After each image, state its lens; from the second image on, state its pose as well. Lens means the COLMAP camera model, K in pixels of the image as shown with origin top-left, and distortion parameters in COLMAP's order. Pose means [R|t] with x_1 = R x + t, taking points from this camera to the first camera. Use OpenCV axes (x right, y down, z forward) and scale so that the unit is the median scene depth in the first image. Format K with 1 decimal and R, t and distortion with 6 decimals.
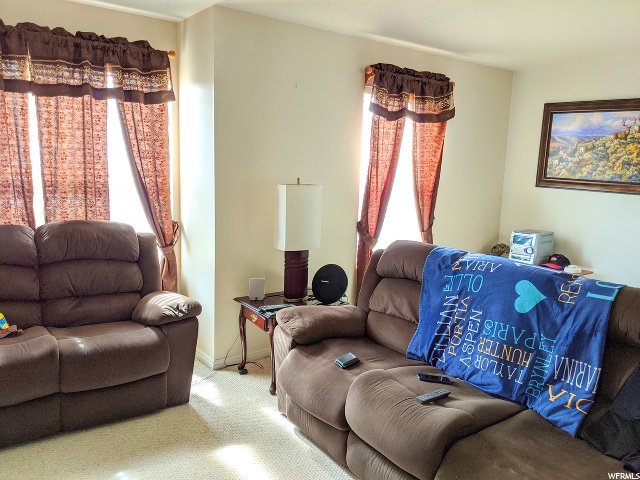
lens RADIAL K [[513.2, 0, 319.2], [0, 513.2, 241.7], [0, 0, 1]] dist [0.016851, -0.028866]
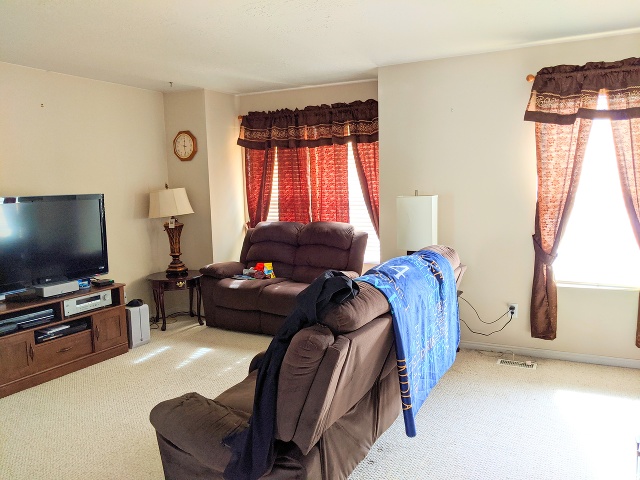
lens RADIAL K [[513.2, 0, 319.3], [0, 513.2, 238.7], [0, 0, 1]] dist [0.016851, -0.028866]
pose [[0.448526, 0.050985, -0.892314, 0.912706], [-0.100954, 0.994872, 0.006100, 0.005260], [0.888050, 0.087347, 0.451374, 0.256516]]
